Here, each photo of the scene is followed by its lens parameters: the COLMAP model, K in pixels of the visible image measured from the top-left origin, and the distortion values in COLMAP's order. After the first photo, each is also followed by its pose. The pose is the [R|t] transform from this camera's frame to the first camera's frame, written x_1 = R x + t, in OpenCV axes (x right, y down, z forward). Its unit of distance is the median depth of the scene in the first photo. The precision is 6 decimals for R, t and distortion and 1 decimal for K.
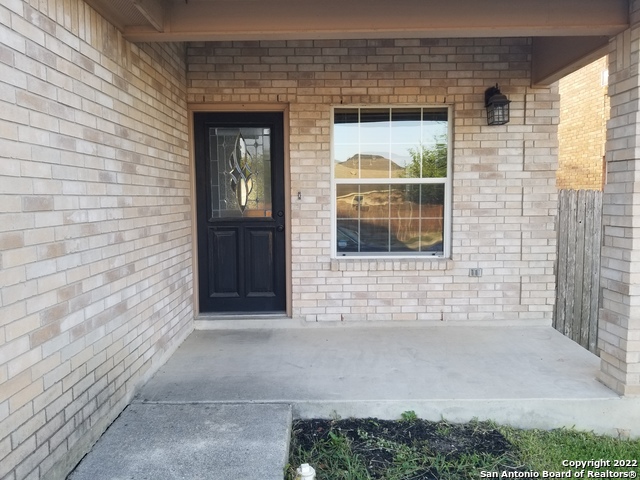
lens RADIAL K [[509.0, 0, 320.4], [0, 509.0, 241.9], [0, 0, 1]] dist [0.012501, 0.001420]
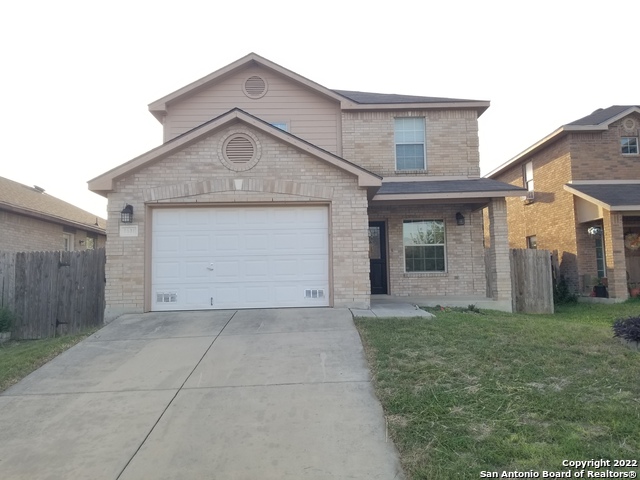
lens RADIAL K [[509.0, 0, 319.2], [0, 509.0, 238.9], [0, 0, 1]] dist [0.012501, 0.001420]
pose [[0.999829, -0.010705, 0.015098, -0.480274], [0.013183, 0.984486, -0.174964, 0.328060], [-0.012991, 0.175134, 0.984459, -1.744758]]
